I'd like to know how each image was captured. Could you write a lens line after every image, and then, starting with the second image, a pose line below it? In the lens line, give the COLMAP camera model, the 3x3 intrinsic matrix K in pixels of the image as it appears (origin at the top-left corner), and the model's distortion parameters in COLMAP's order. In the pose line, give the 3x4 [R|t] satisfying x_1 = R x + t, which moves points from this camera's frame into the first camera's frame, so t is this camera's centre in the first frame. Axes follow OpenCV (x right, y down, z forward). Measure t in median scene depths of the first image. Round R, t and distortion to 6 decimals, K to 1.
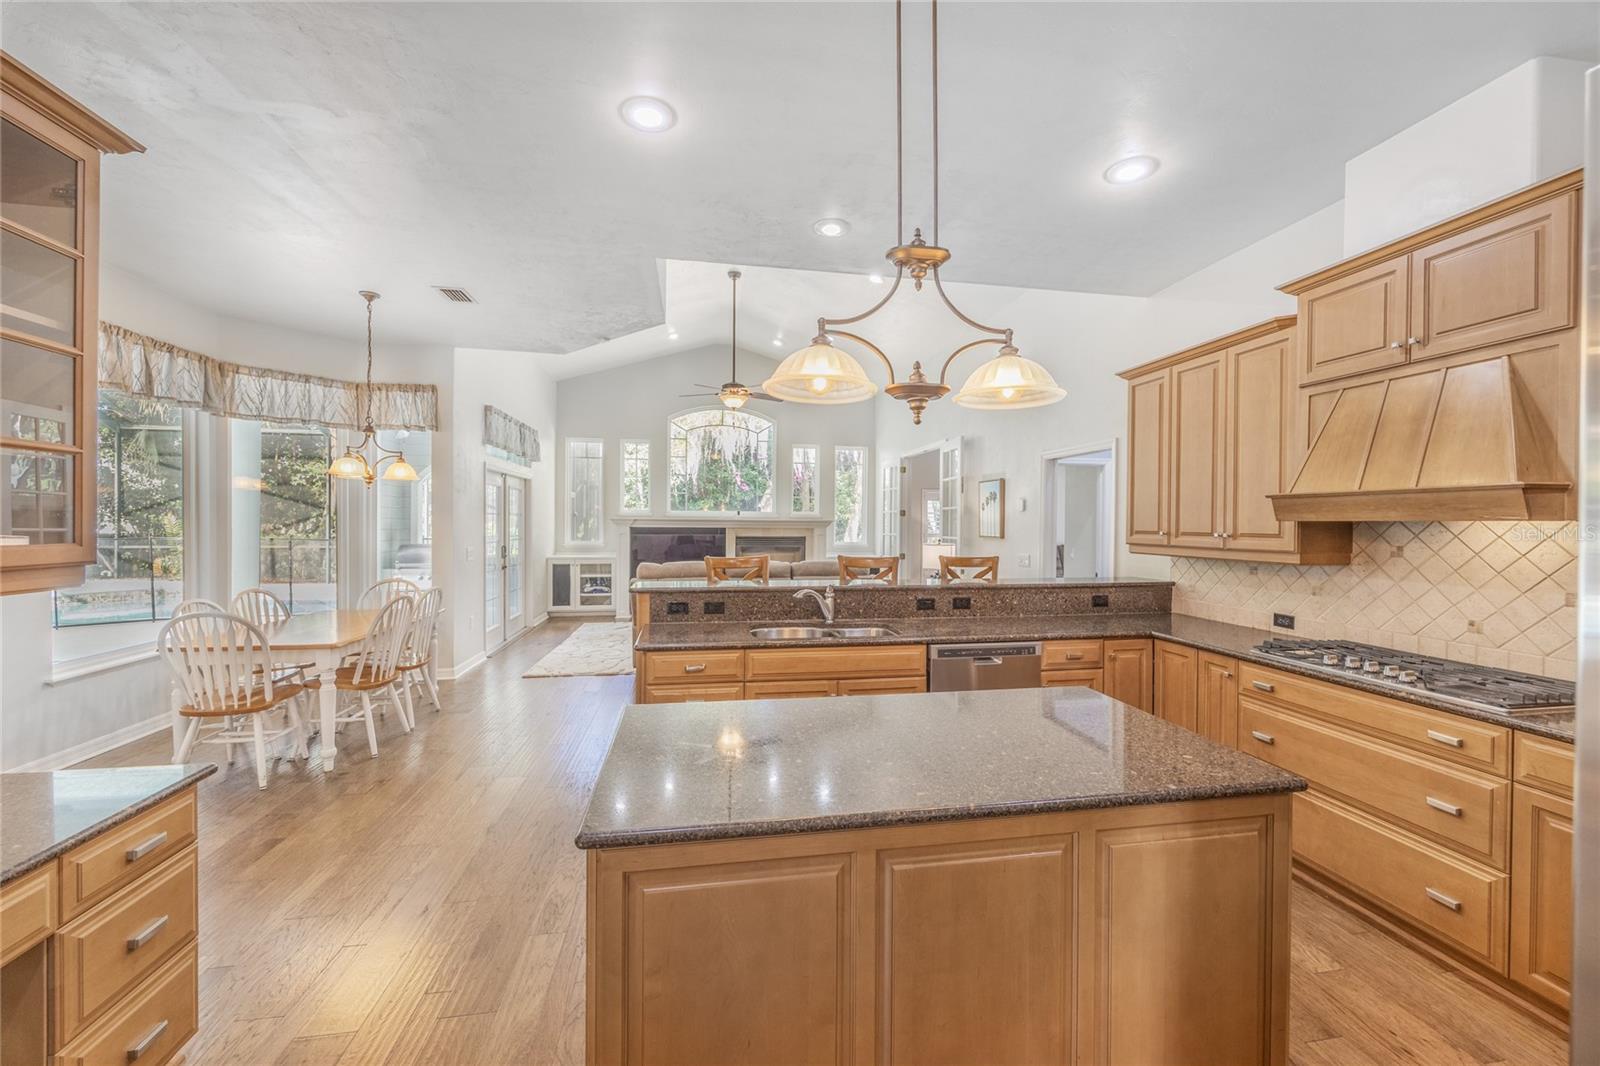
lens RADIAL K [[618.9, 0, 813.3], [0, 618.9, 527.0], [0, 0, 1]] dist [-0.001568, -0.001143]
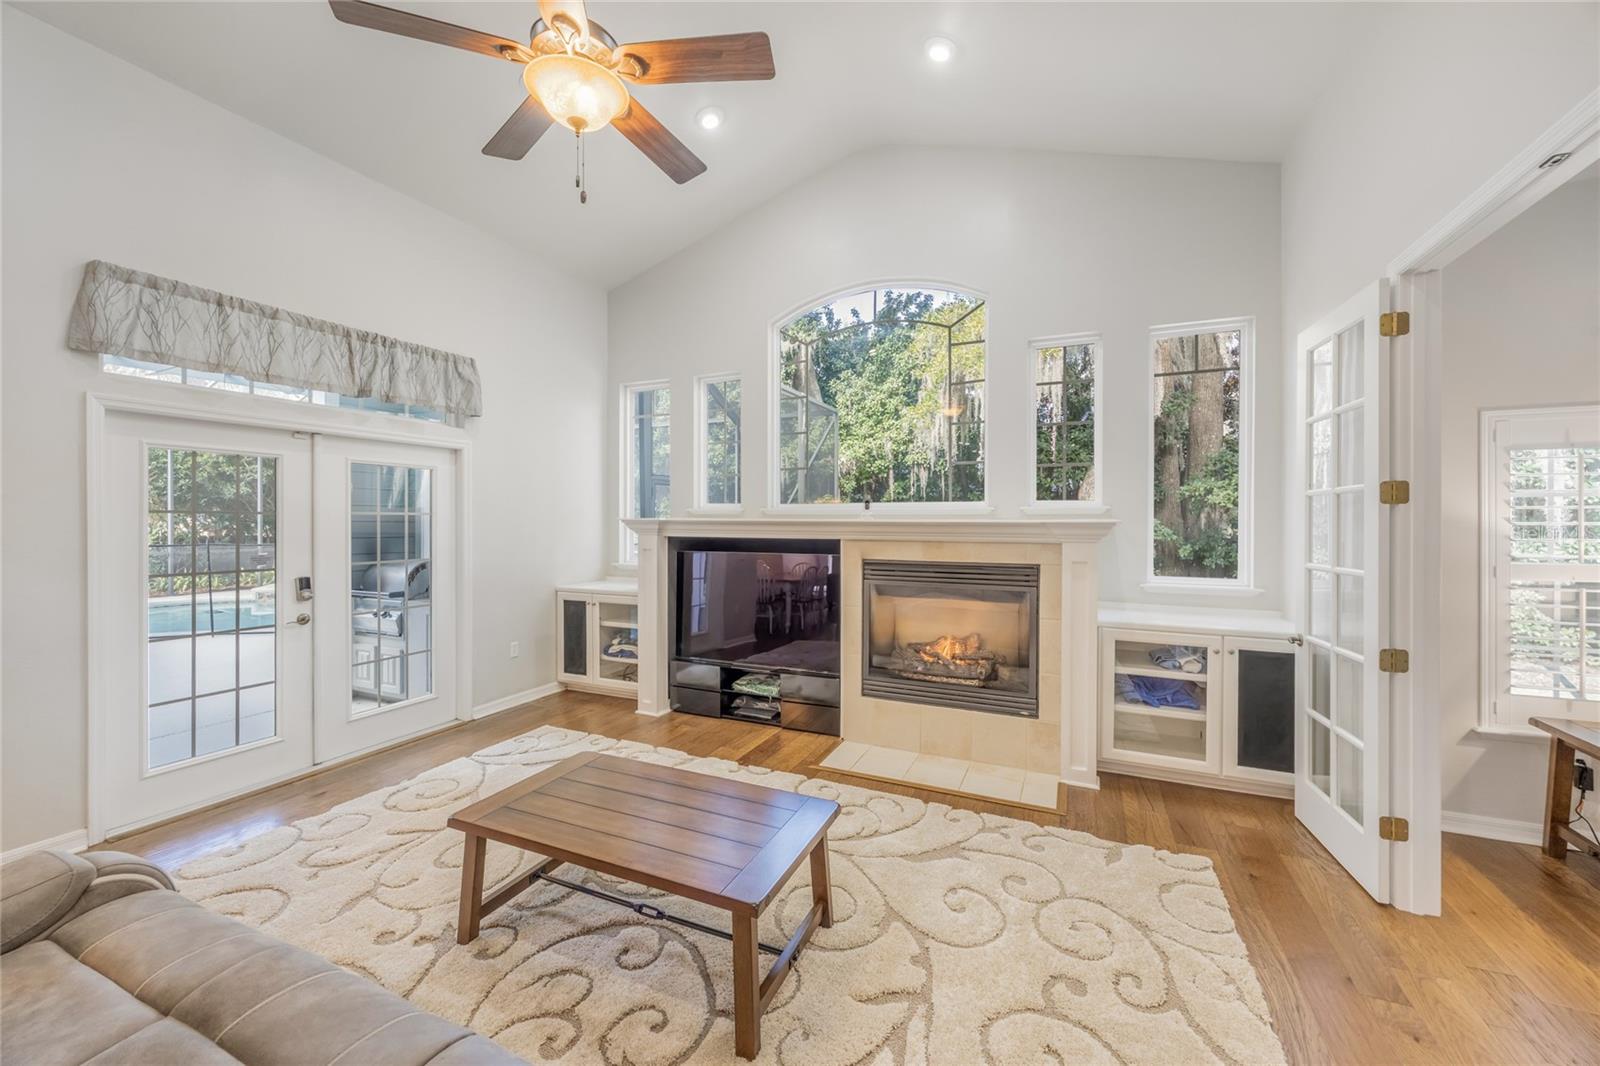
lens RADIAL K [[618.9, 0, 800.5], [0, 618.9, 517.1], [0, 0, 1]] dist [-0.001568, -0.001143]
pose [[0.819302, -0.008065, -0.573305, 0.170756], [-0.000272, 0.999895, -0.014455, -0.016139], [0.573362, 0.011999, 0.819214, 1.249168]]
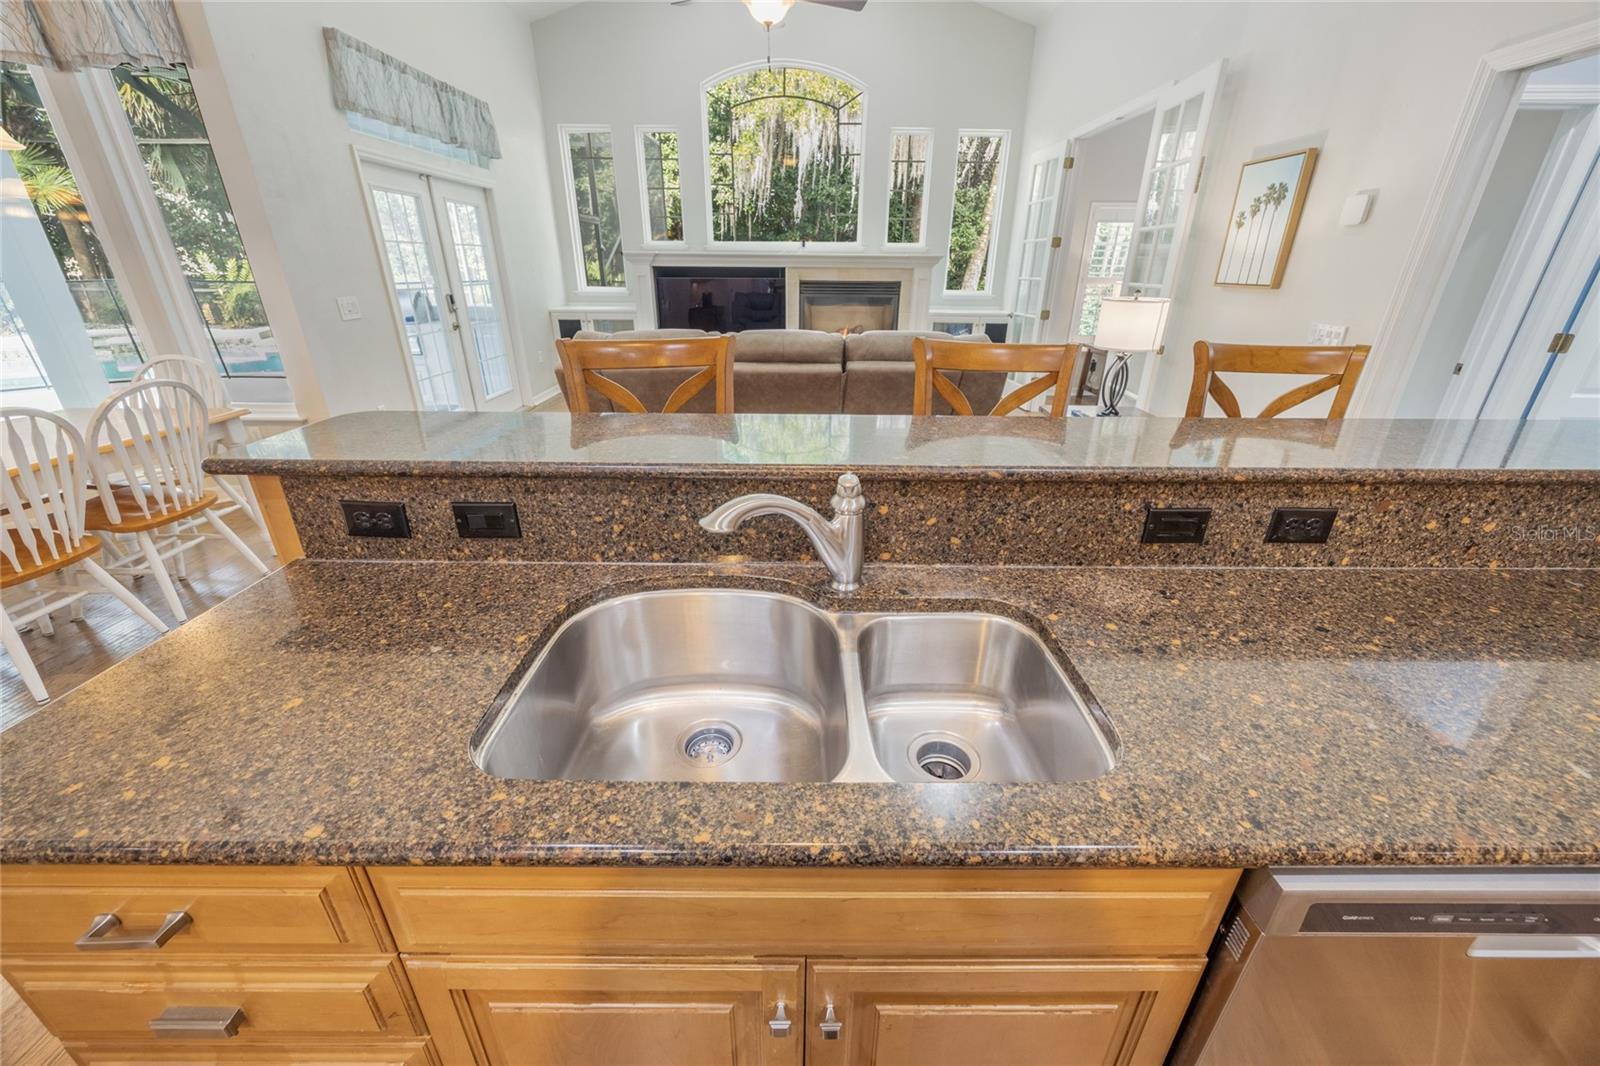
lens RADIAL K [[618.9, 0, 810.9], [0, 618.9, 531.4], [0, 0, 1]] dist [-0.001568, -0.001143]
pose [[0.984119, 0.071050, -0.162672, 0.041498], [-0.002041, 0.920873, 0.389857, 0.006793], [0.177500, -0.383334, 0.906393, 0.527308]]
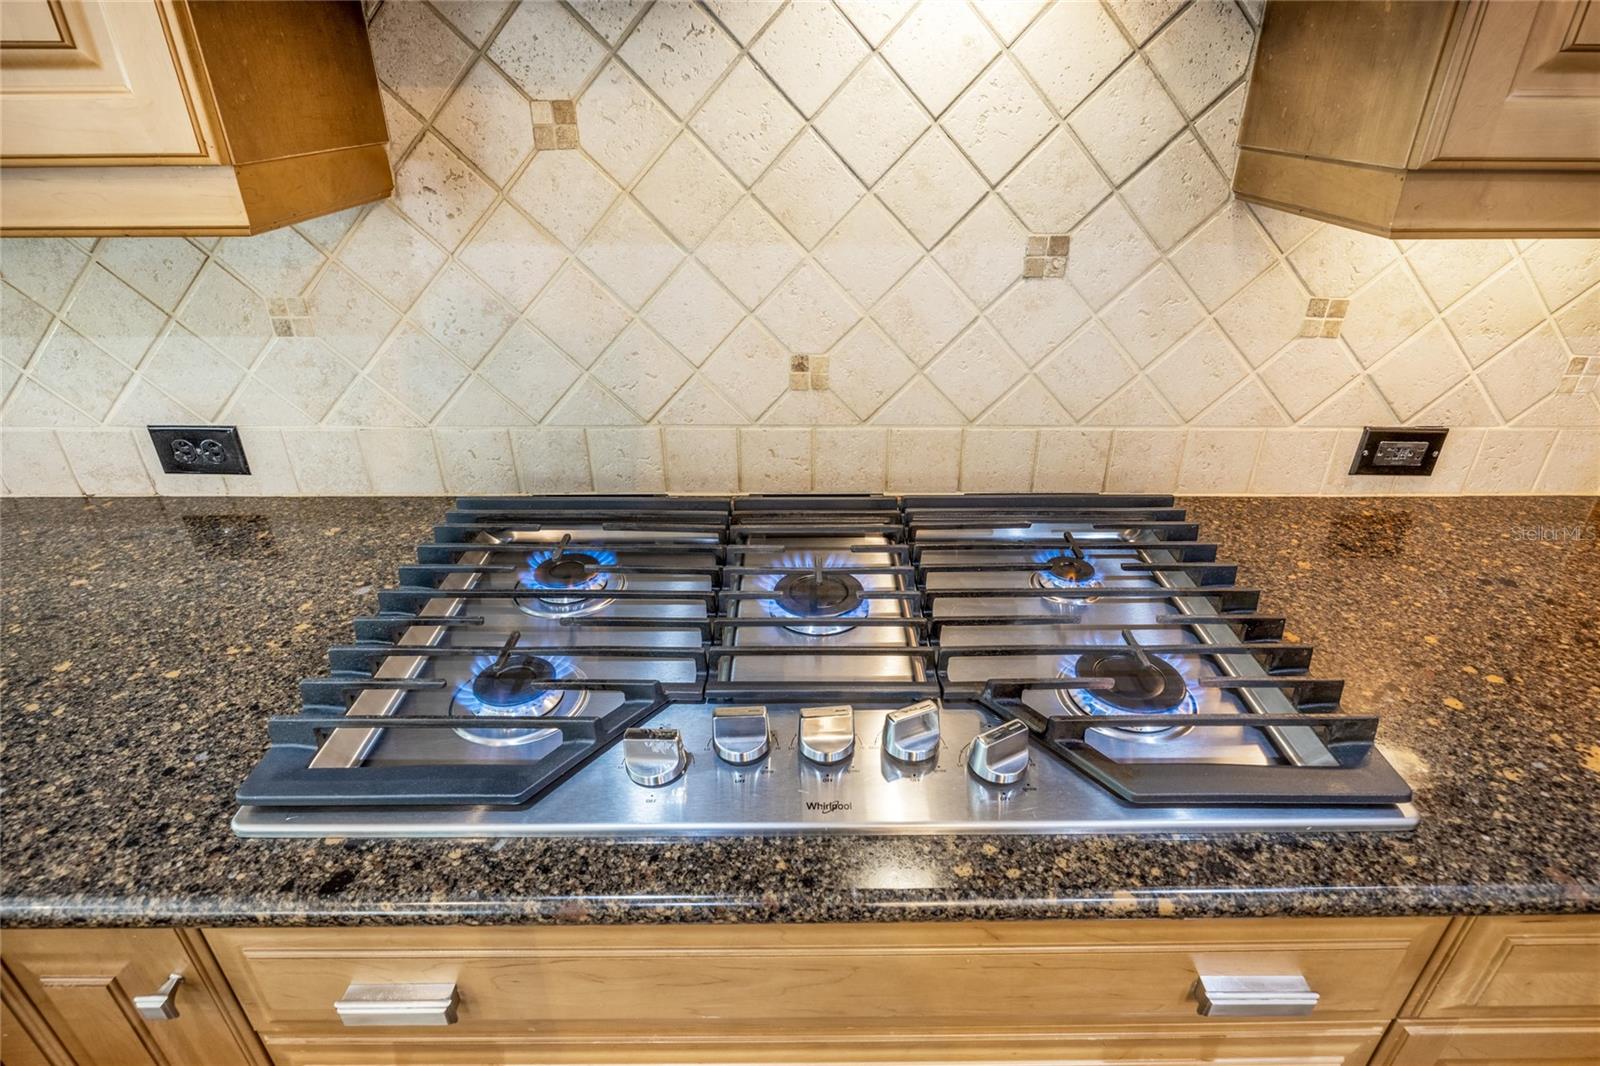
lens RADIAL K [[832.9, 0, 799.1], [0, 832.9, 538.8], [0, 0, 1]] dist [-0.003850, -0.000372]
pose [[0.179007, -0.475353, 0.861392, 0.332117], [0.009164, 0.876301, 0.481676, 0.014315], [-0.983805, -0.078330, 0.161220, 0.470943]]
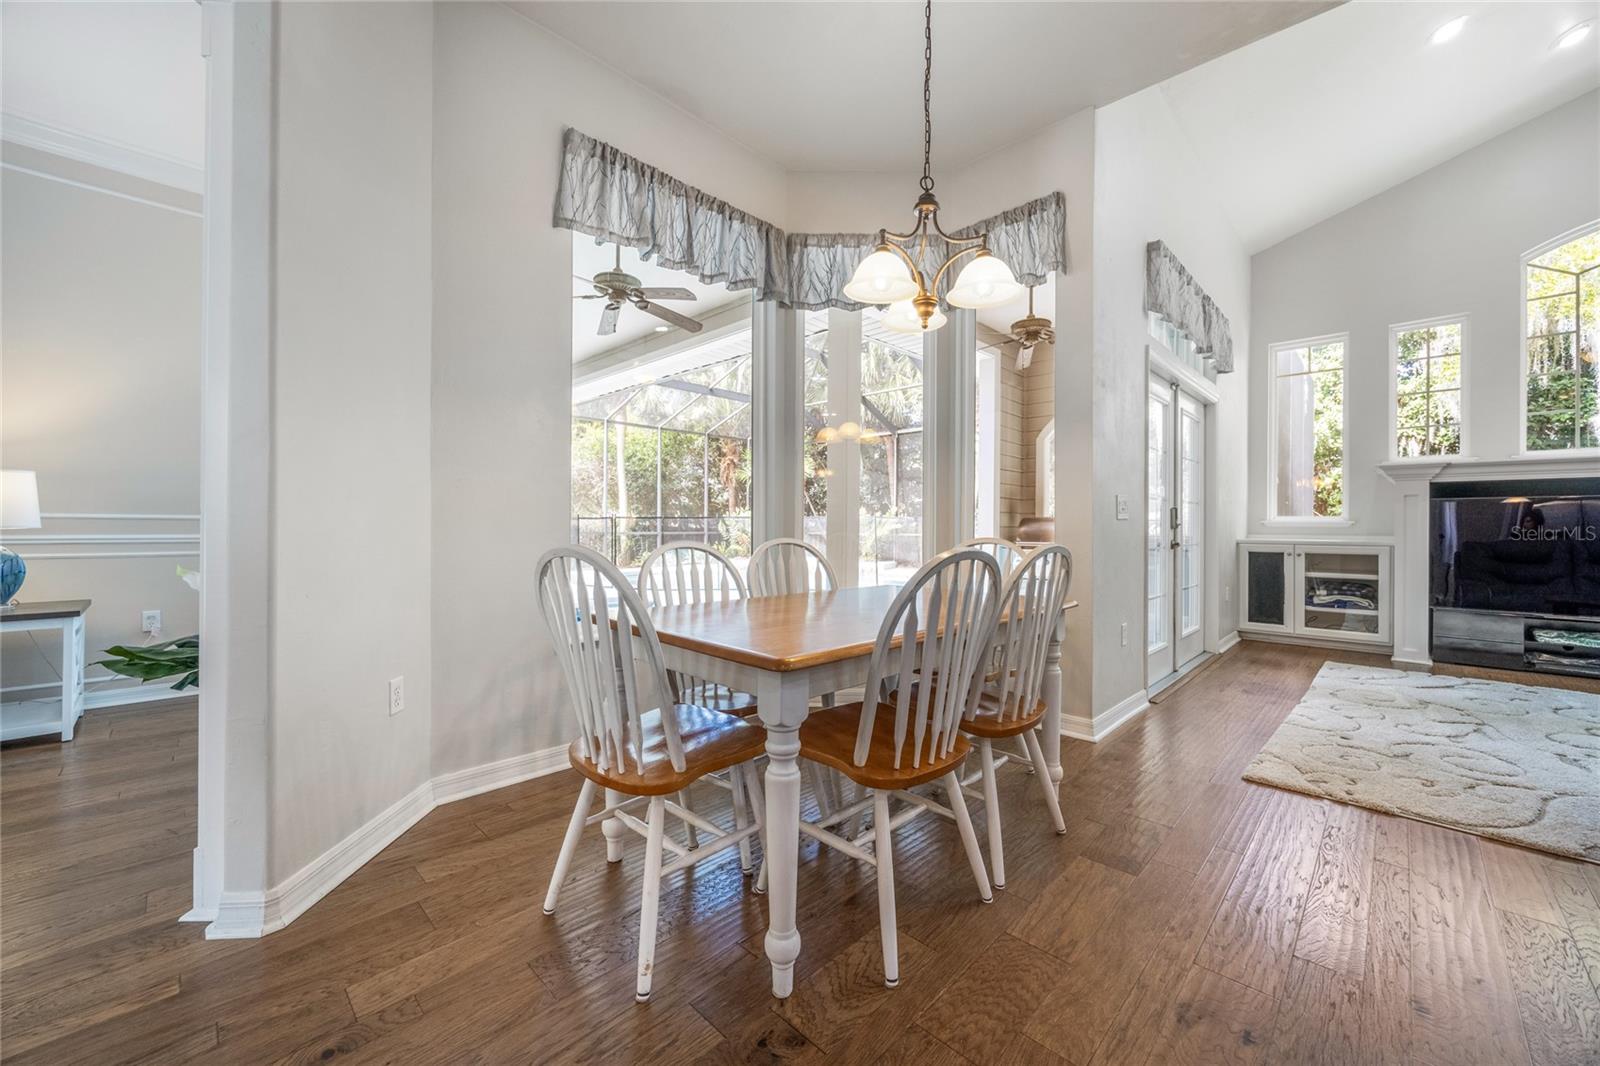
lens RADIAL K [[618.9, 0, 792.2], [0, 618.9, 524.8], [0, 0, 1]] dist [-0.001568, -0.001143]
pose [[0.566111, -0.002546, -0.824325, -0.342862], [-0.008080, 0.999930, -0.008638, 0.081768], [0.824289, 0.011550, 0.566051, 0.575850]]
